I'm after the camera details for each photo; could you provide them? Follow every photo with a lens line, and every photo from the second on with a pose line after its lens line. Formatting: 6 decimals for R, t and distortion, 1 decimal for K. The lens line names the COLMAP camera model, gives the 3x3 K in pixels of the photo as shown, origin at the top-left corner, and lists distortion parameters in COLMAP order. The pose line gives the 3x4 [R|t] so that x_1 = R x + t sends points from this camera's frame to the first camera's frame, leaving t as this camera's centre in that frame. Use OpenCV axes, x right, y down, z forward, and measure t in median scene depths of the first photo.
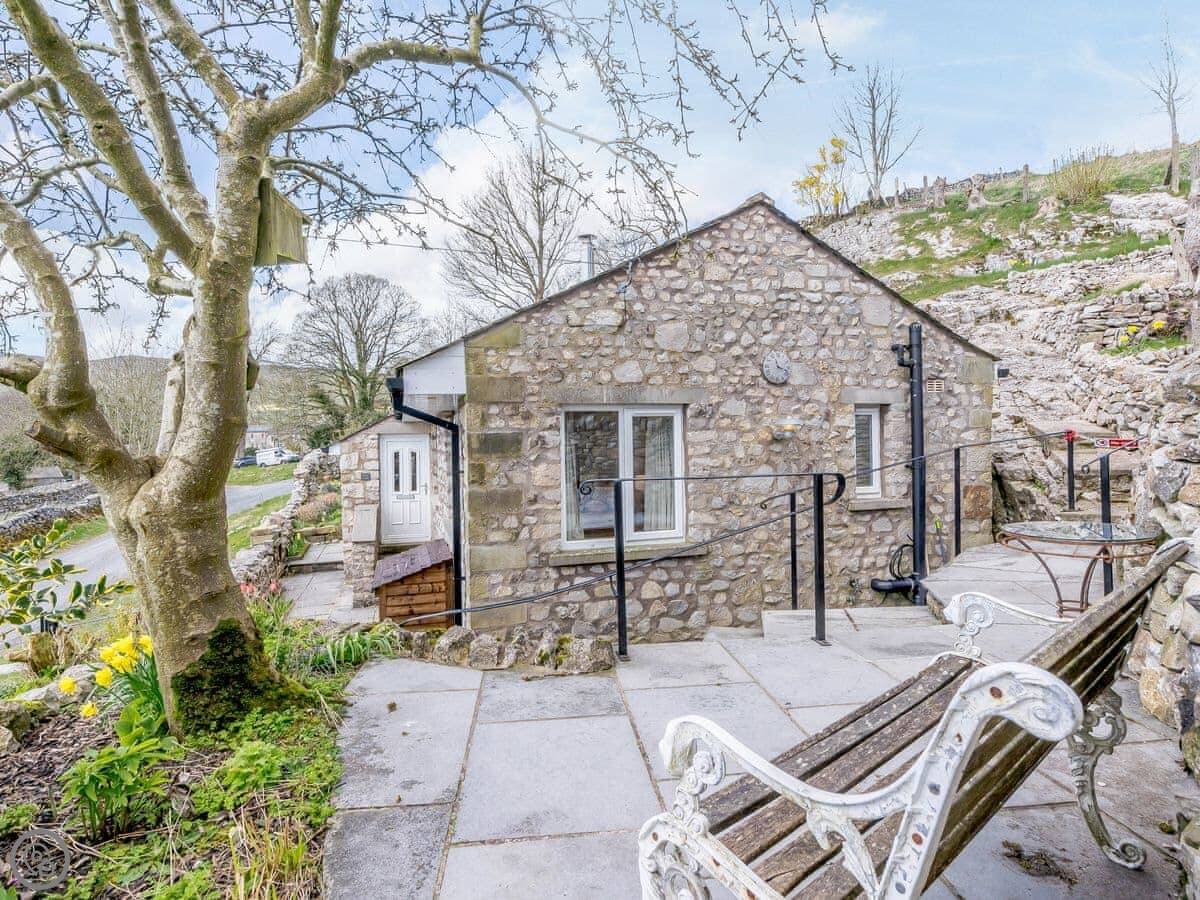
lens RADIAL K [[662.5, 0, 597.1], [0, 662.5, 459.5], [0, 0, 1]] dist [0.000049, 0.000931]
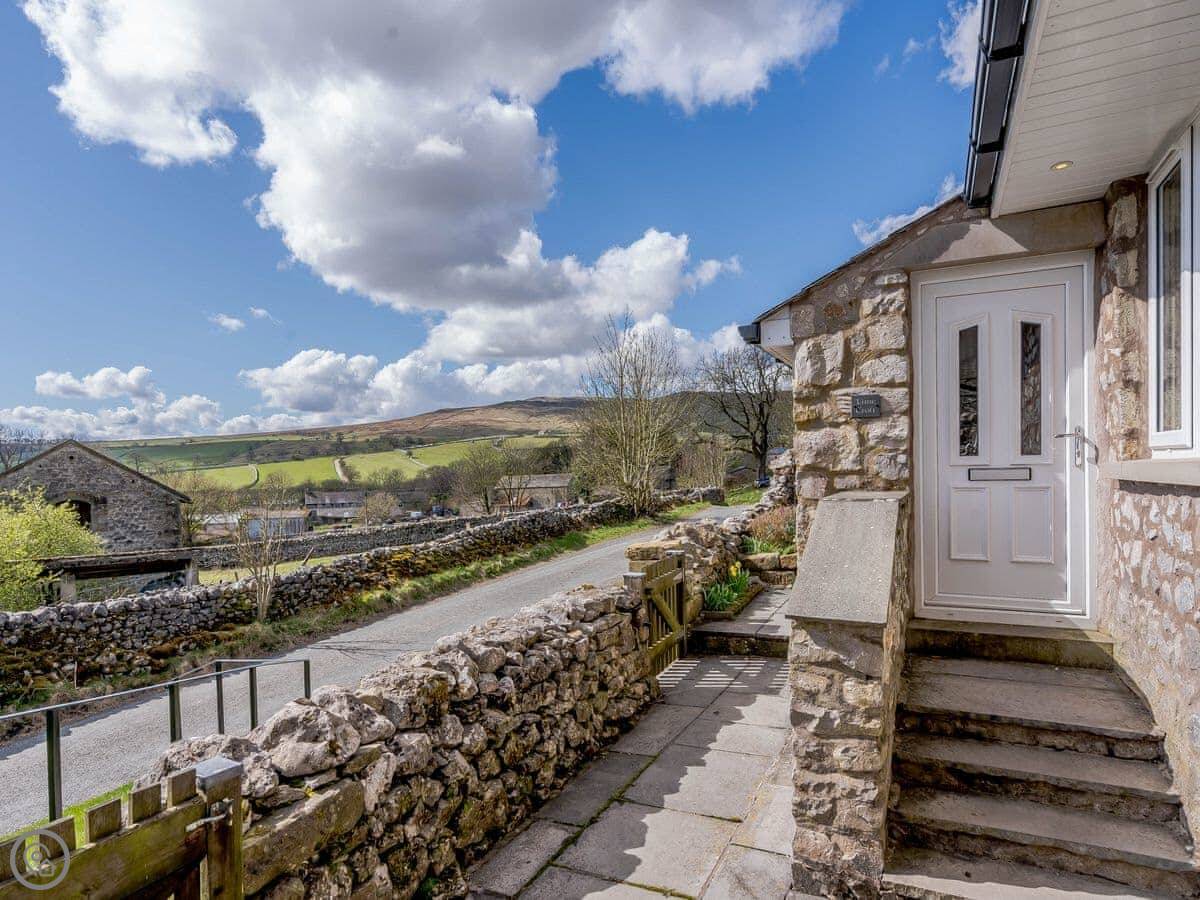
lens RADIAL K [[662.5, 0, 597.1], [0, 662.5, 459.5], [0, 0, 1]] dist [0.000049, 0.000931]
pose [[0.721057, -0.015767, -0.692696, -0.182461], [-0.020404, 0.998824, -0.043975, 0.057848], [0.692575, 0.045842, 0.719888, 0.561212]]
